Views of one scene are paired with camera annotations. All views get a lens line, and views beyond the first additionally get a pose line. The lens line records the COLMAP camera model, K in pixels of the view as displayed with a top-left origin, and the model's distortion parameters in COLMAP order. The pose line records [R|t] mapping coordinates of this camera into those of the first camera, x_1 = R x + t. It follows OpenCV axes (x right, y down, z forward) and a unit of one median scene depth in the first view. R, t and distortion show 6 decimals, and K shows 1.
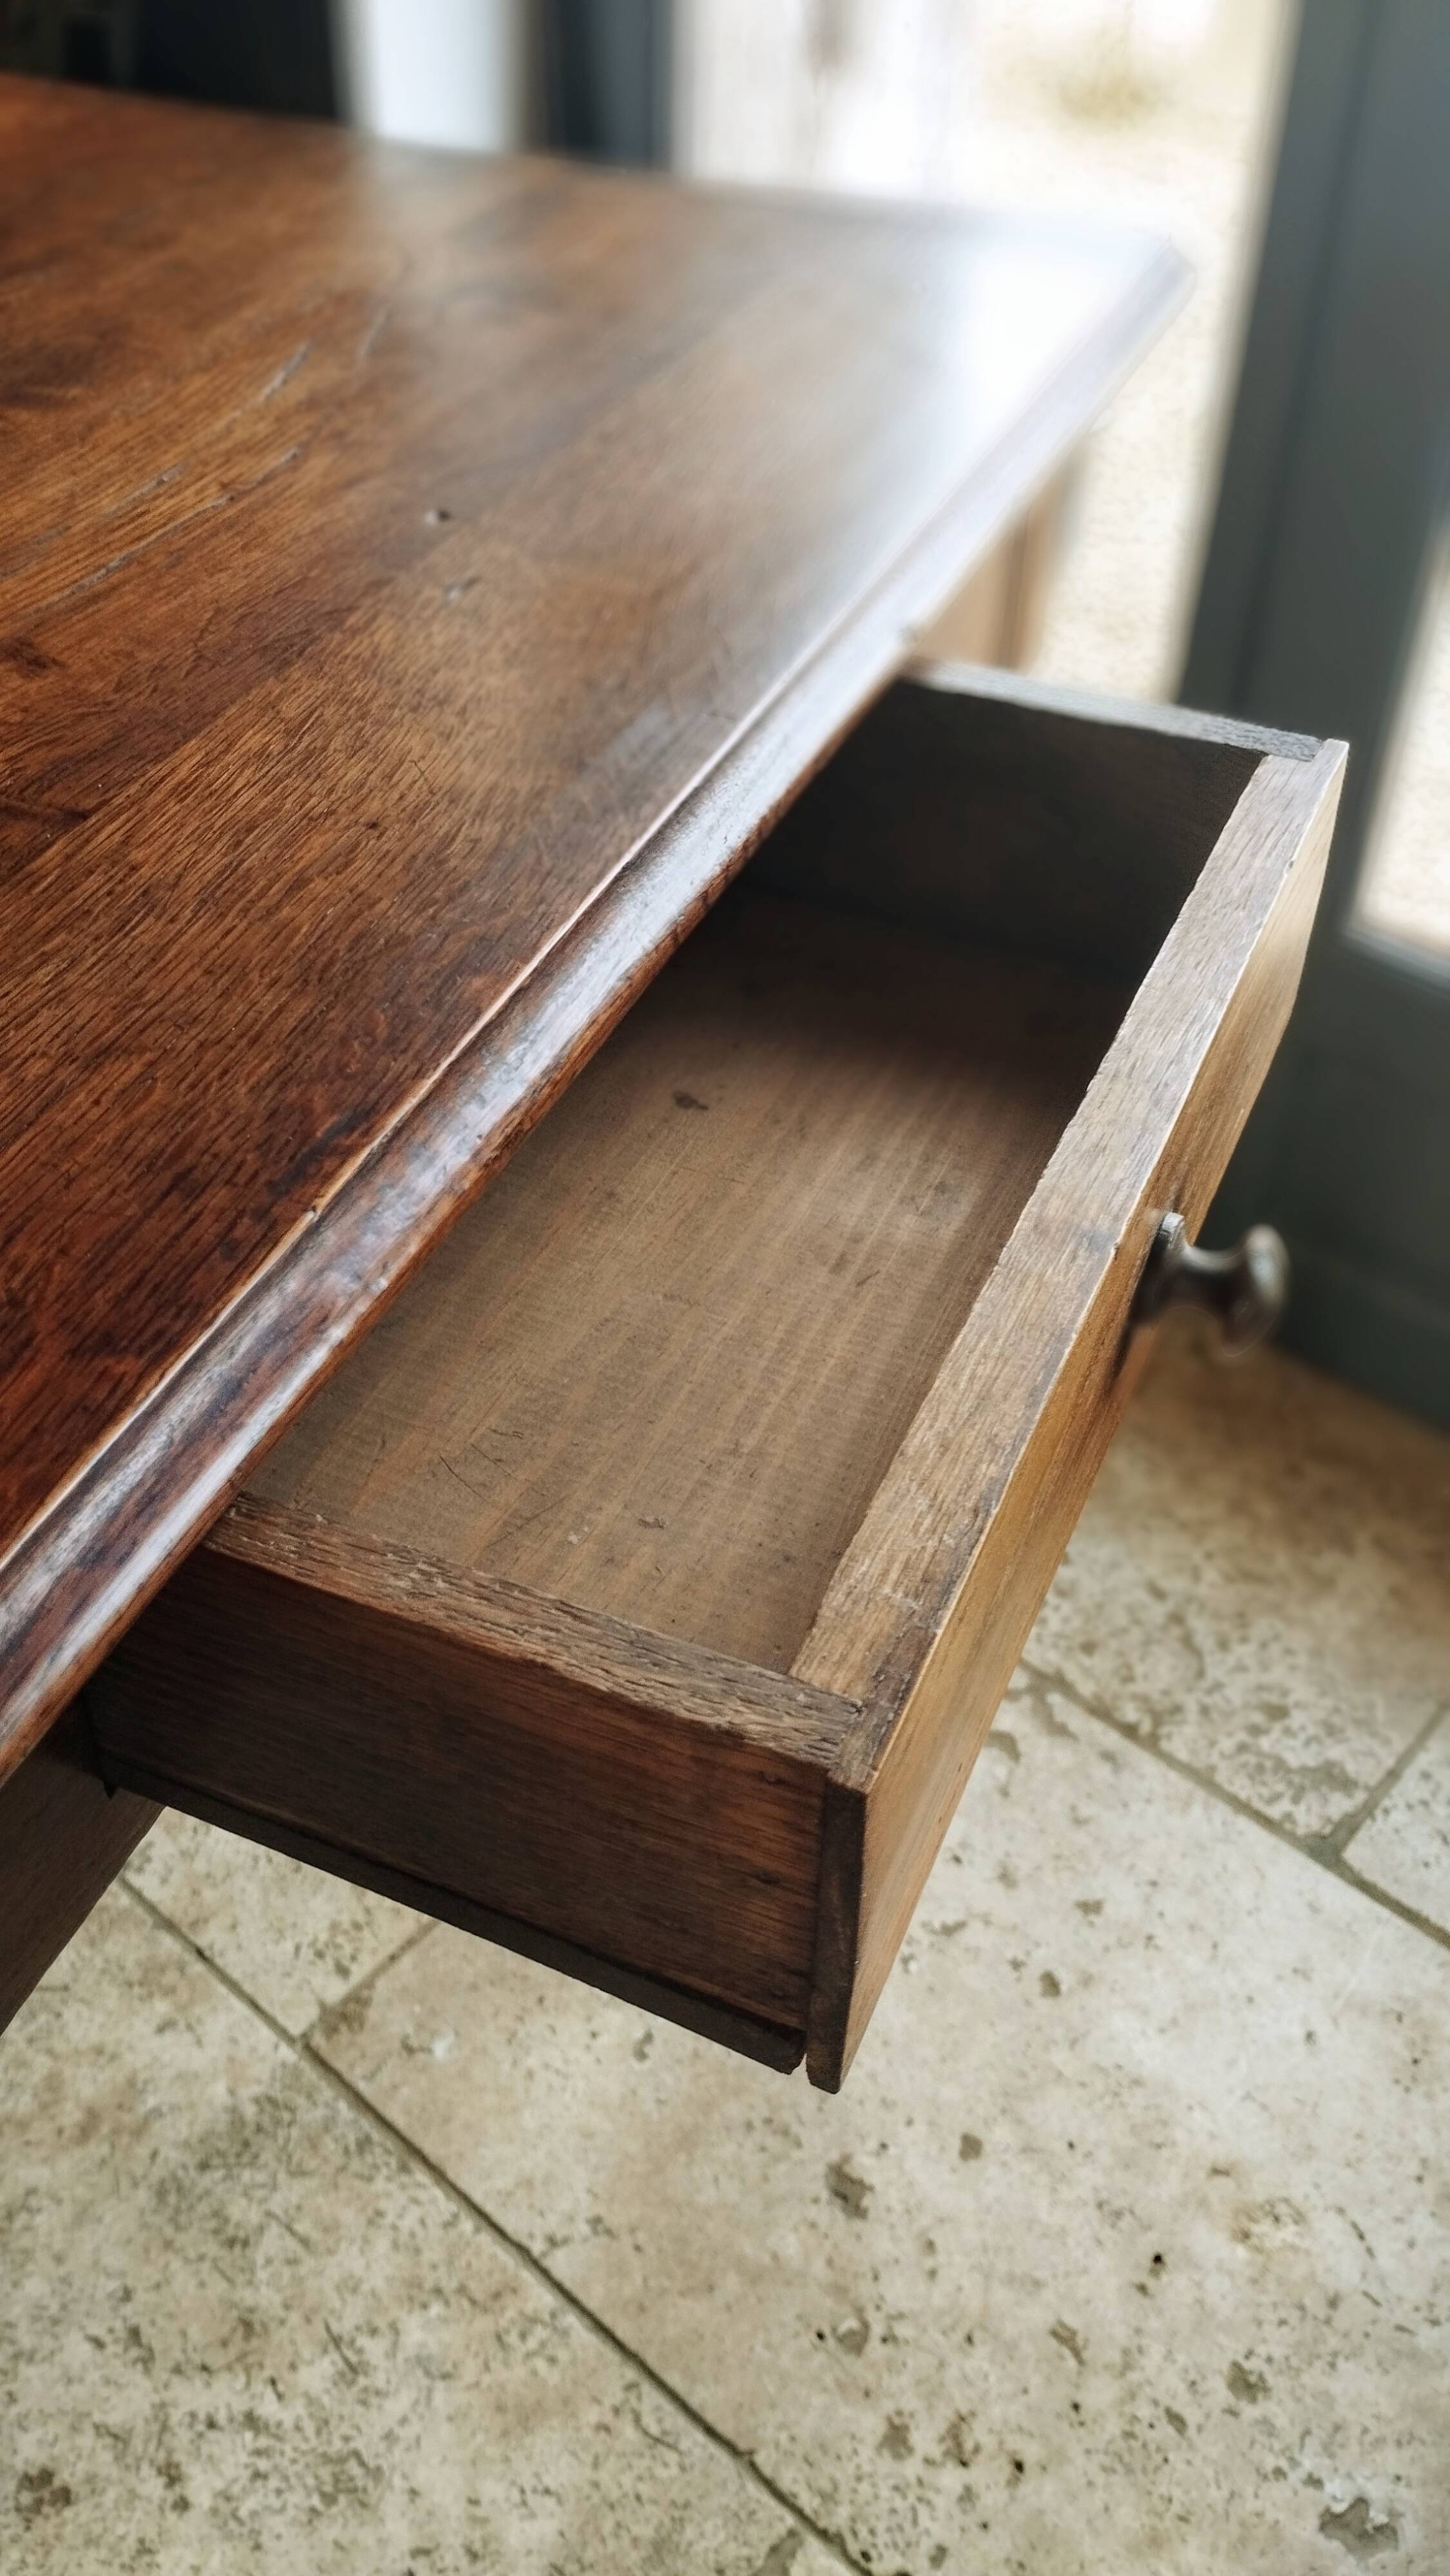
lens RADIAL K [[2160.9, 0, 727.1], [0, 2160.9, 1304.5], [0, 0, 1]] dist [0.073036, -0.096013]
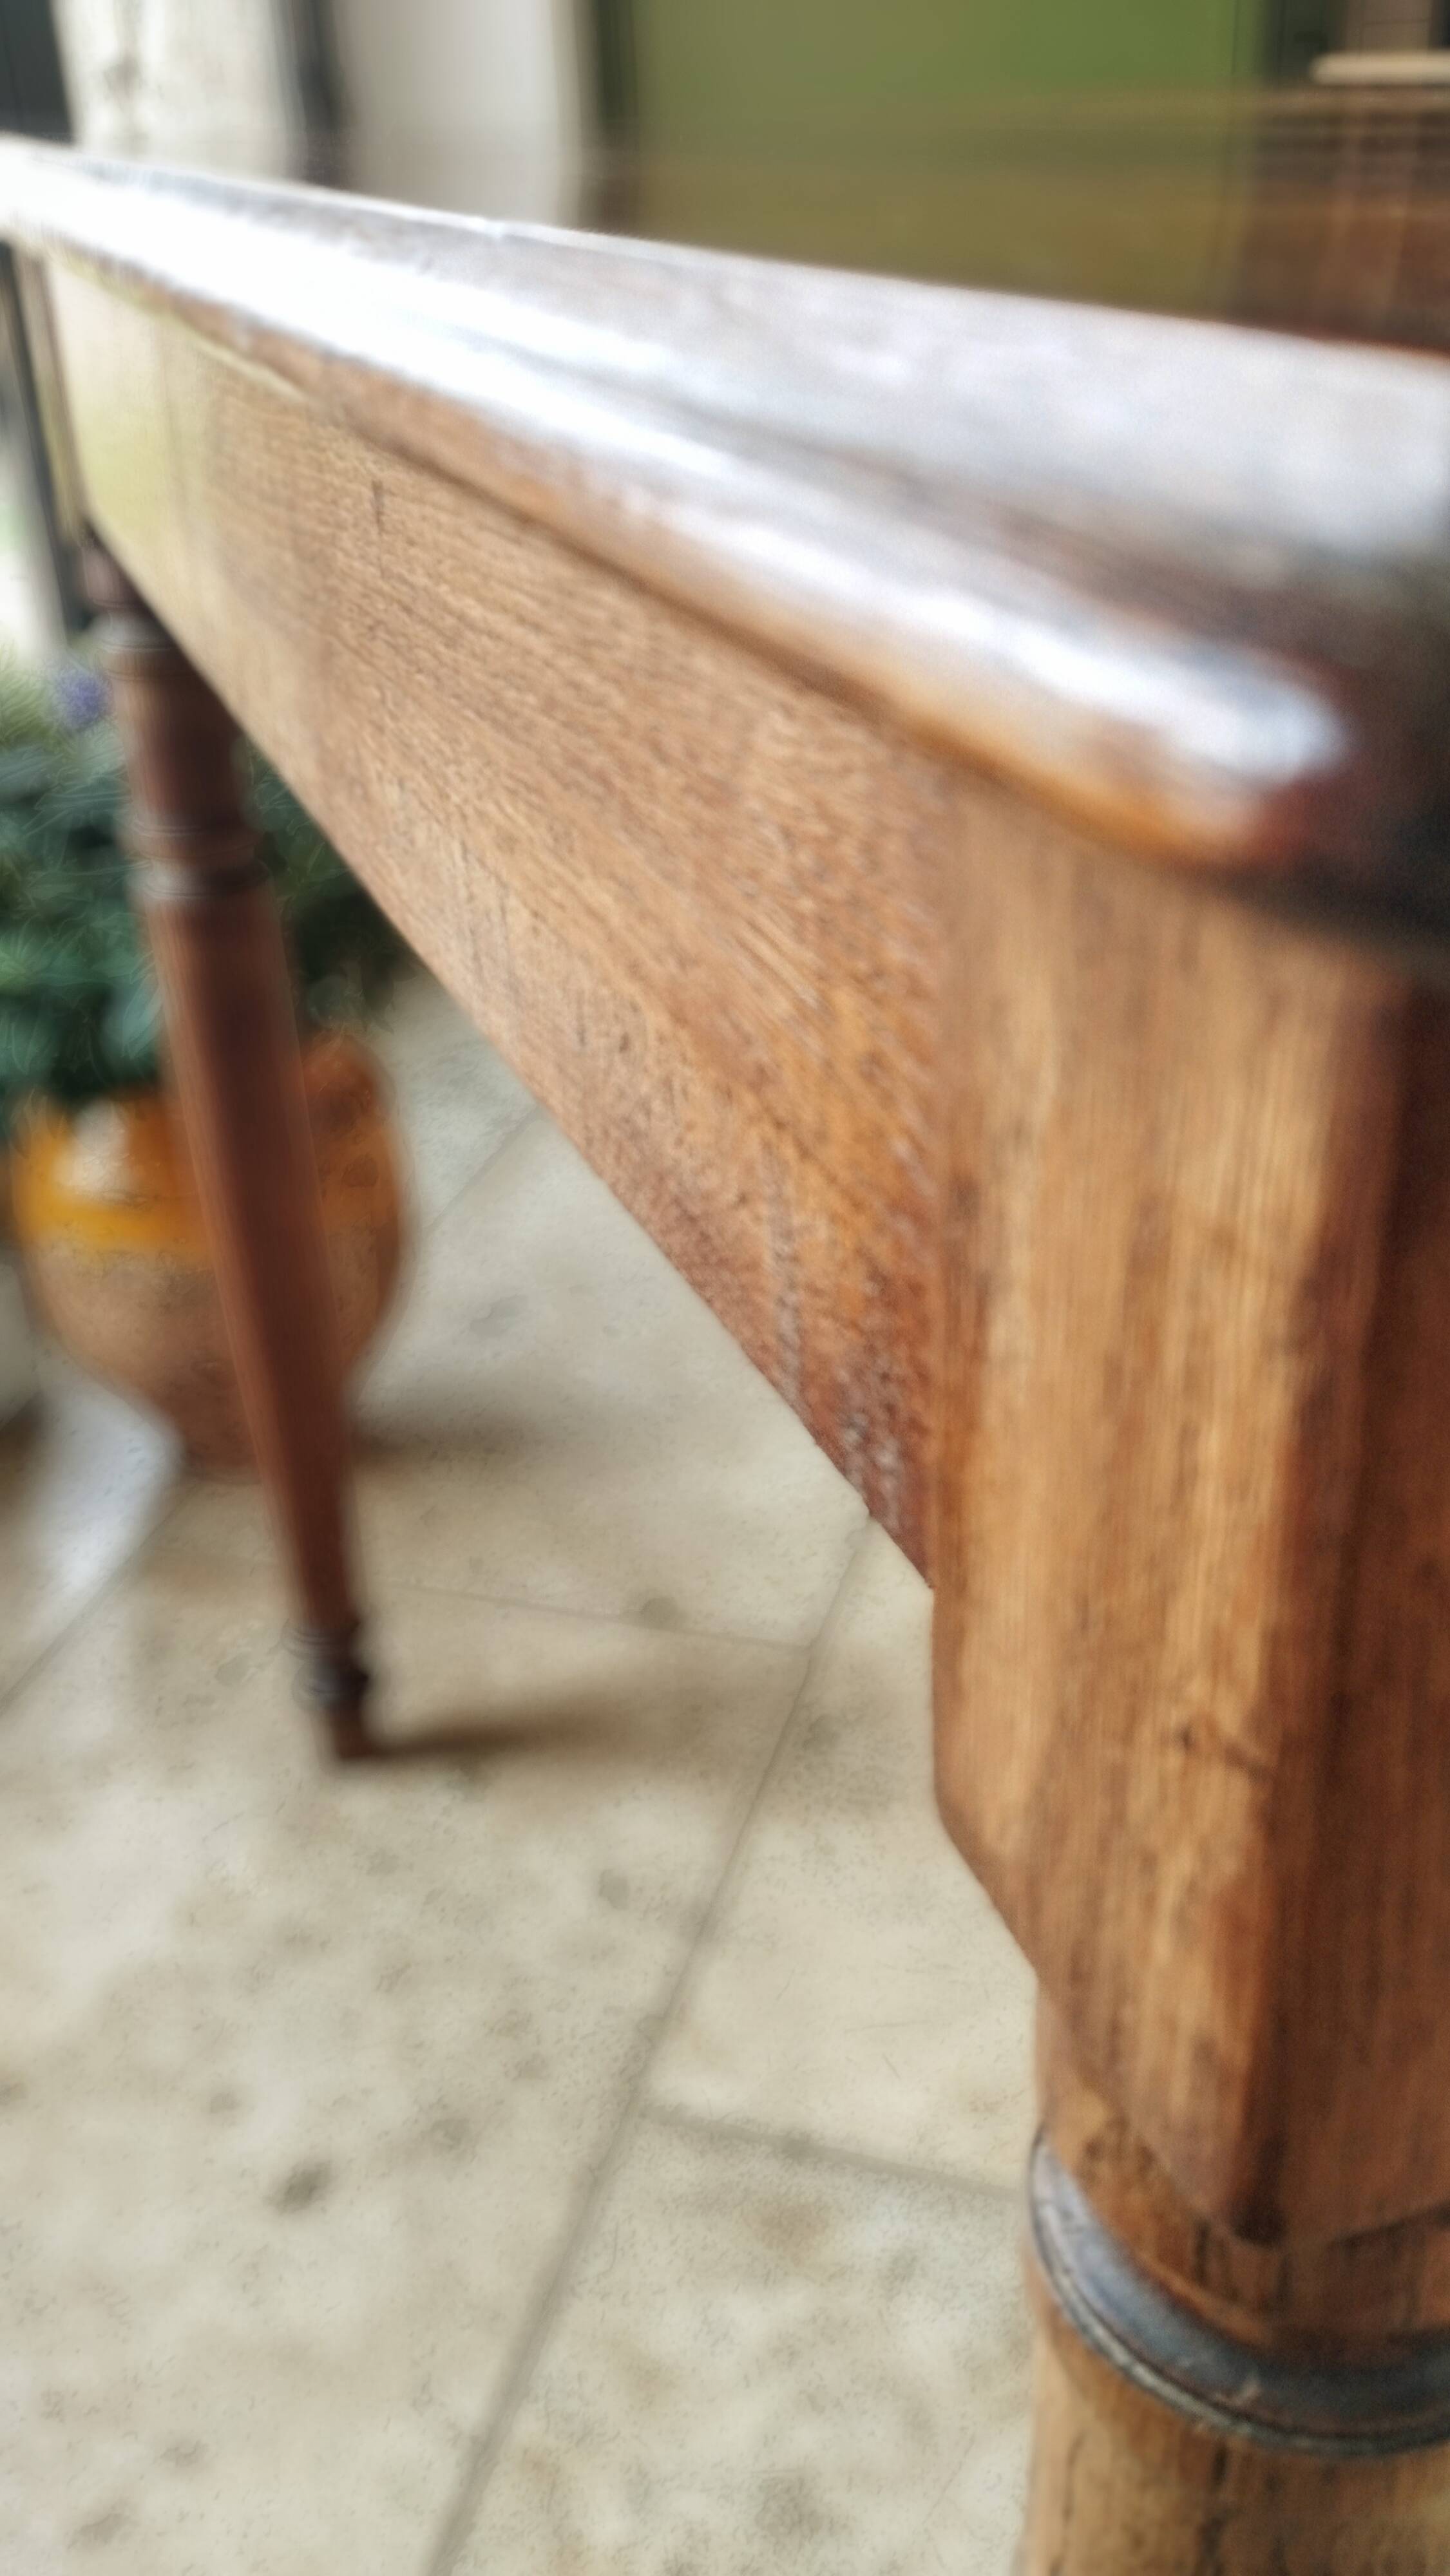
lens RADIAL K [[2160.9, 0, 722.6], [0, 2160.9, 1294.6], [0, 0, 1]] dist [0.073036, -0.096013]
pose [[-0.405959, -0.454634, 0.792783, -0.599477], [0.631138, 0.487921, 0.602991, -0.227841], [-0.660955, 0.745145, 0.088861, 0.548551]]
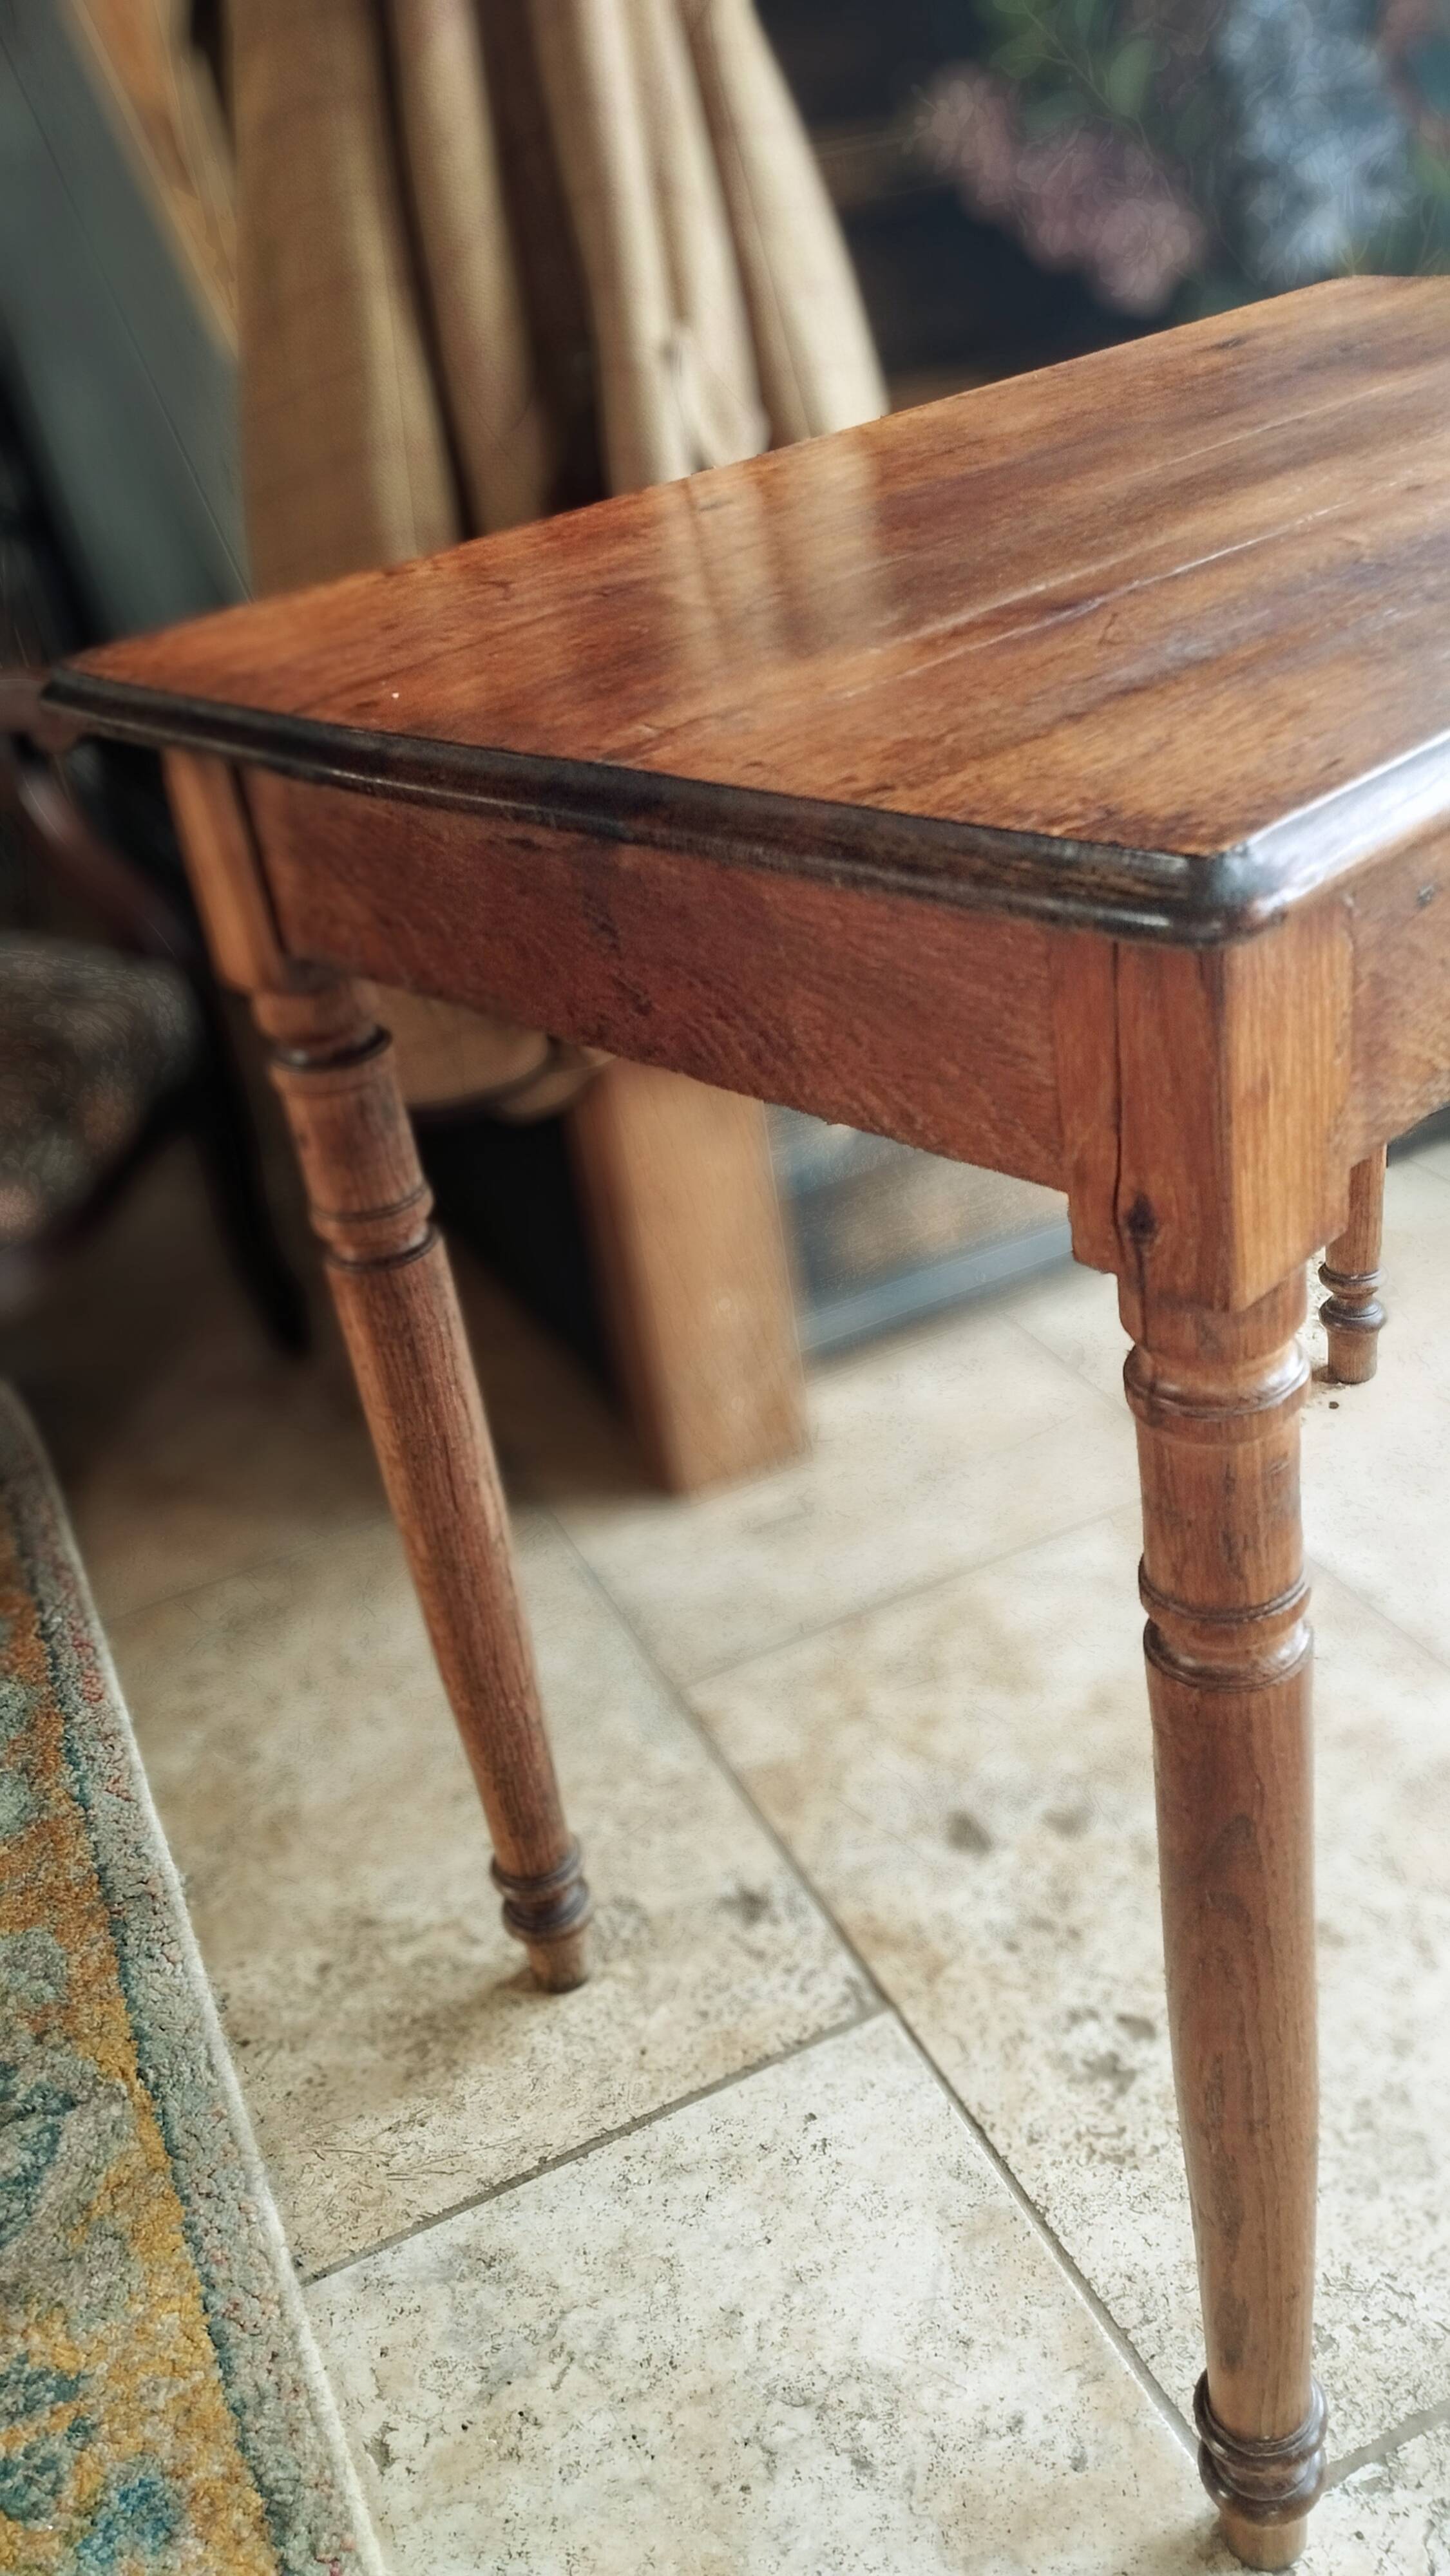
lens RADIAL K [[2160.9, 0, 715.3], [0, 2160.9, 1294.3], [0, 0, 1]] dist [0.073036, -0.096013]
pose [[0.892383, 0.070390, -0.445755, -0.074256], [-0.154659, 0.975645, -0.155555, 0.400797], [0.423949, 0.207755, 0.881536, -0.380564]]
